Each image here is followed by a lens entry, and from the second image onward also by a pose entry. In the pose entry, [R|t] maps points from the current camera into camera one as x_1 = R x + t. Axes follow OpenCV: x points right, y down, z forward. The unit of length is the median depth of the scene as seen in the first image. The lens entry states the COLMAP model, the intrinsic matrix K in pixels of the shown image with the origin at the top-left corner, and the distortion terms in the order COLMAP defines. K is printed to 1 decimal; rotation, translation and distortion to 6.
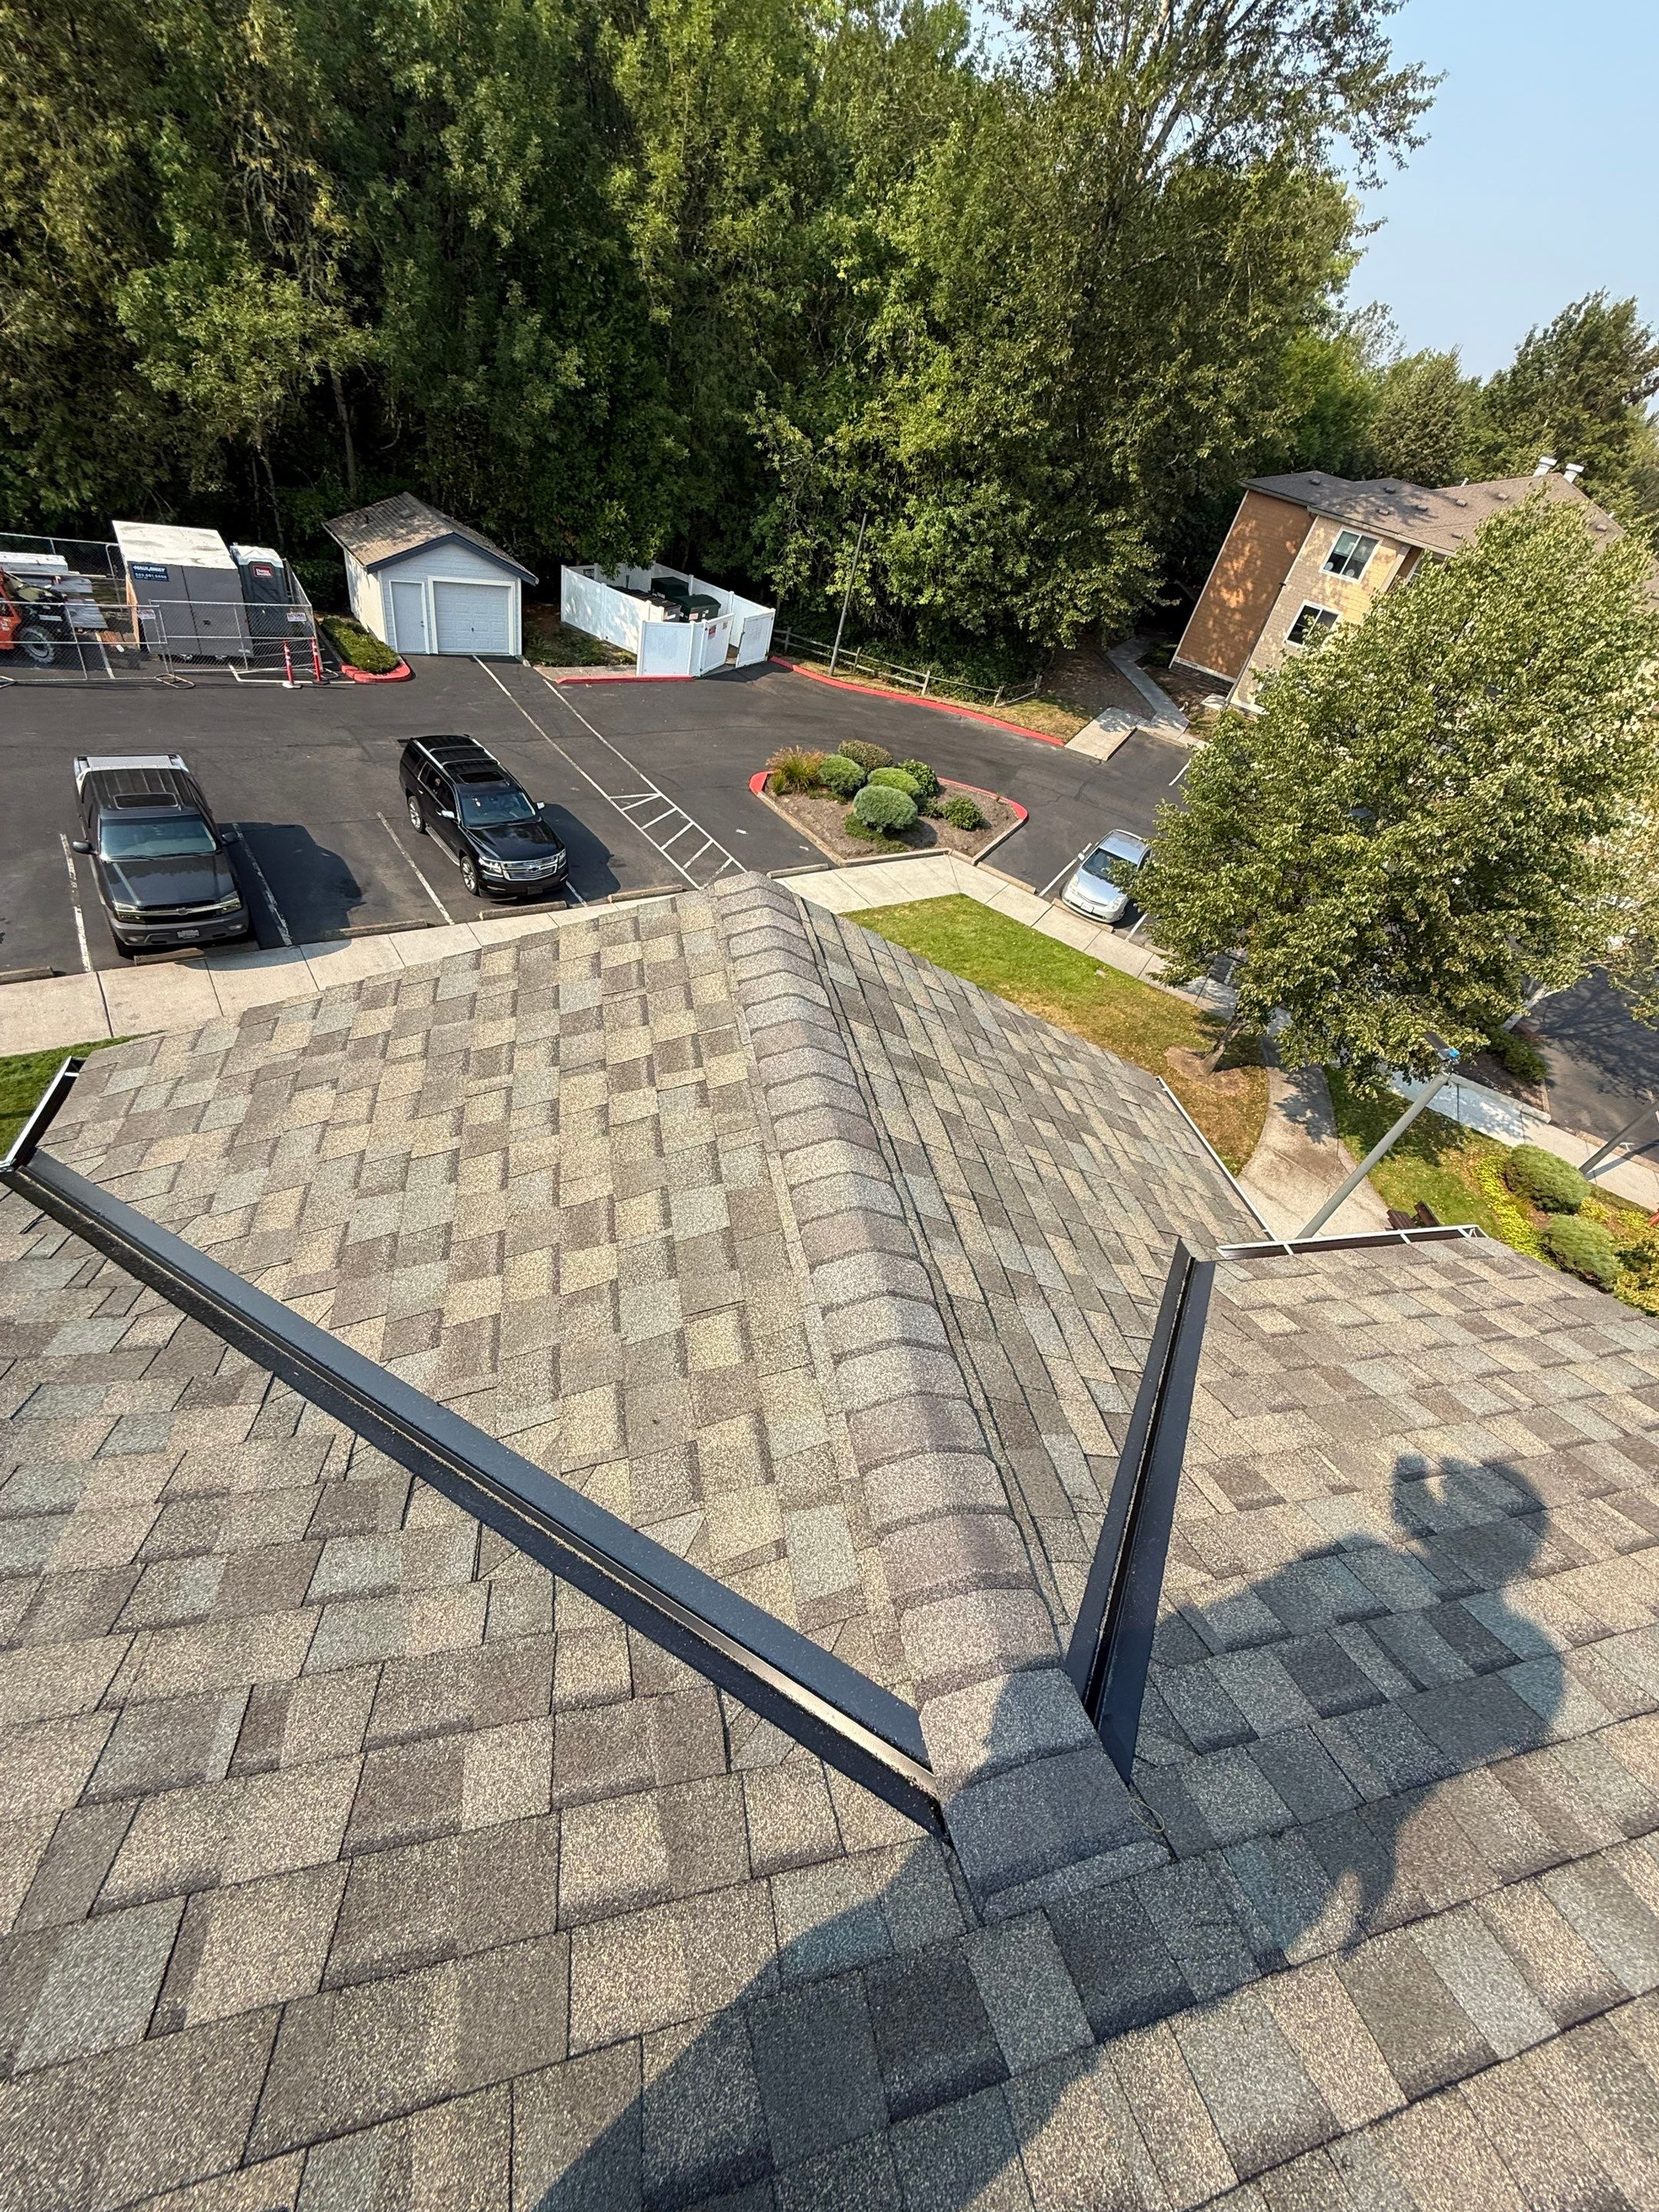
lens RADIAL K [[883.1, 0, 830.6], [0, 883.1, 1096.4], [0, 0, 1]] dist [0.002816, 0.000050]
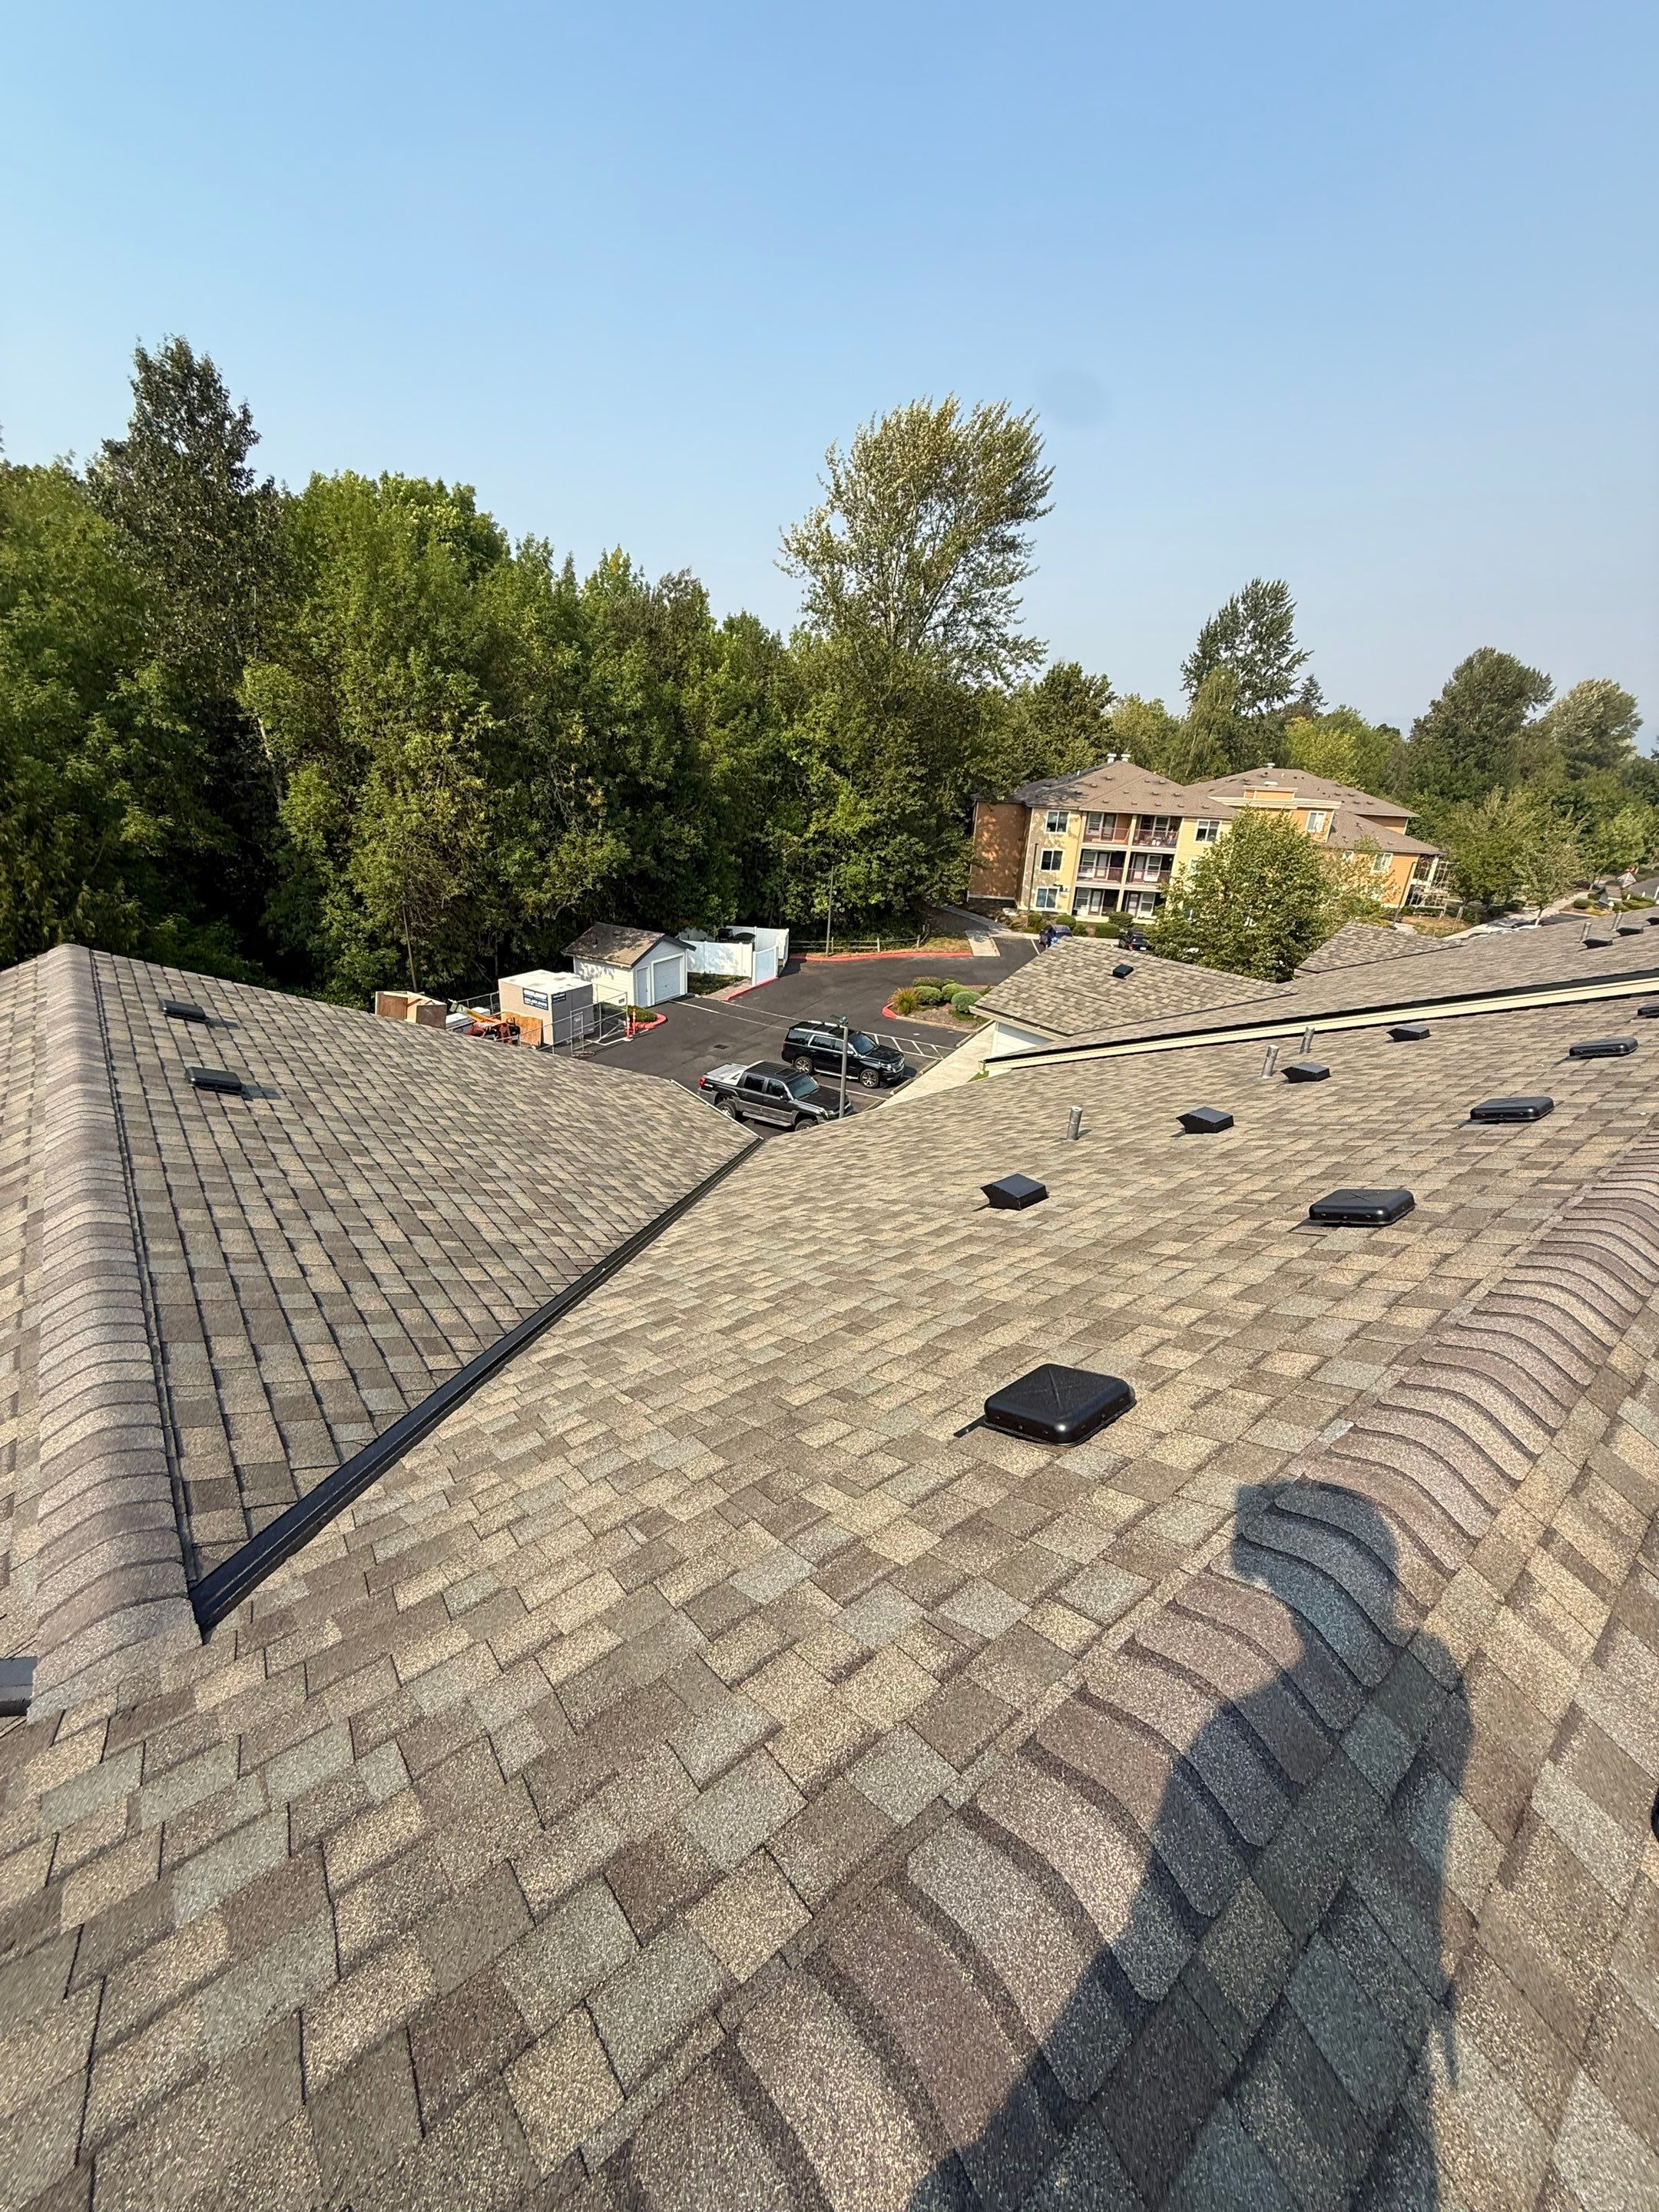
lens RADIAL K [[883.1, 0, 830.6], [0, 883.1, 1096.4], [0, 0, 1]] dist [0.002816, 0.000050]
pose [[0.890279, -0.317776, 0.326225, -0.606746], [0.395837, 0.894164, -0.209247, 0.079435], [-0.225205, 0.315420, 0.921842, -0.384509]]
